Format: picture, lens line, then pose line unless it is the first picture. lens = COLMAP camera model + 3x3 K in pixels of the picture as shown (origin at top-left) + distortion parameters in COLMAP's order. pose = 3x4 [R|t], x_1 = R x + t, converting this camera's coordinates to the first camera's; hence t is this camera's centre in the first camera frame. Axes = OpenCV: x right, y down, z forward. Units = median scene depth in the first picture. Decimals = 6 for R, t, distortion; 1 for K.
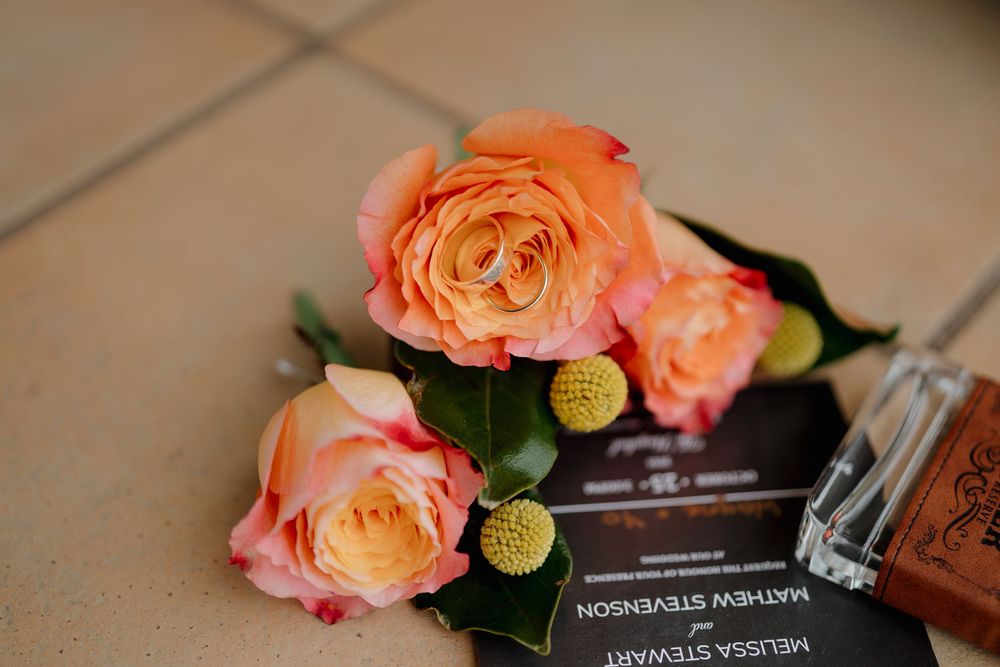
lens RADIAL K [[1424.5, 0, 500.0], [0, 1424.5, 333.5], [0, 0, 1]] dist [0.015044, 0.031701]
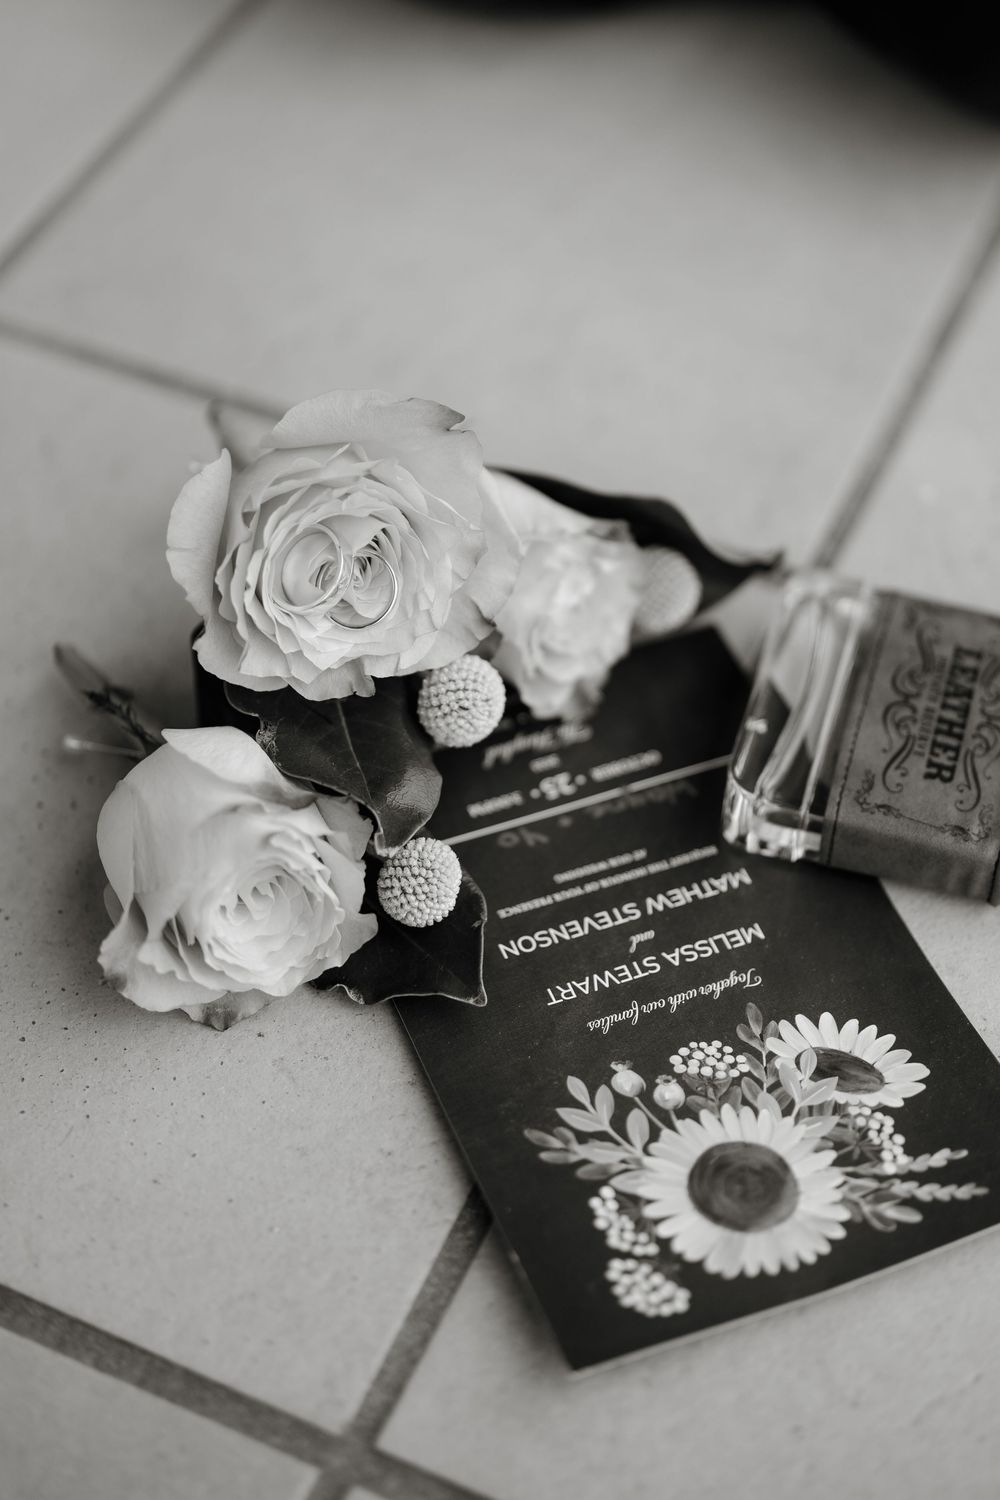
lens RADIAL K [[2136.7, 0, 501.5], [0, 2136.7, 662.0], [0, 0, 1]] dist [0.015044, 0.031701]
pose [[0.967480, -0.197345, 0.158231, -0.116835], [0.191077, 0.980086, 0.054046, -0.047835], [-0.165745, -0.022054, 0.985922, -0.276411]]
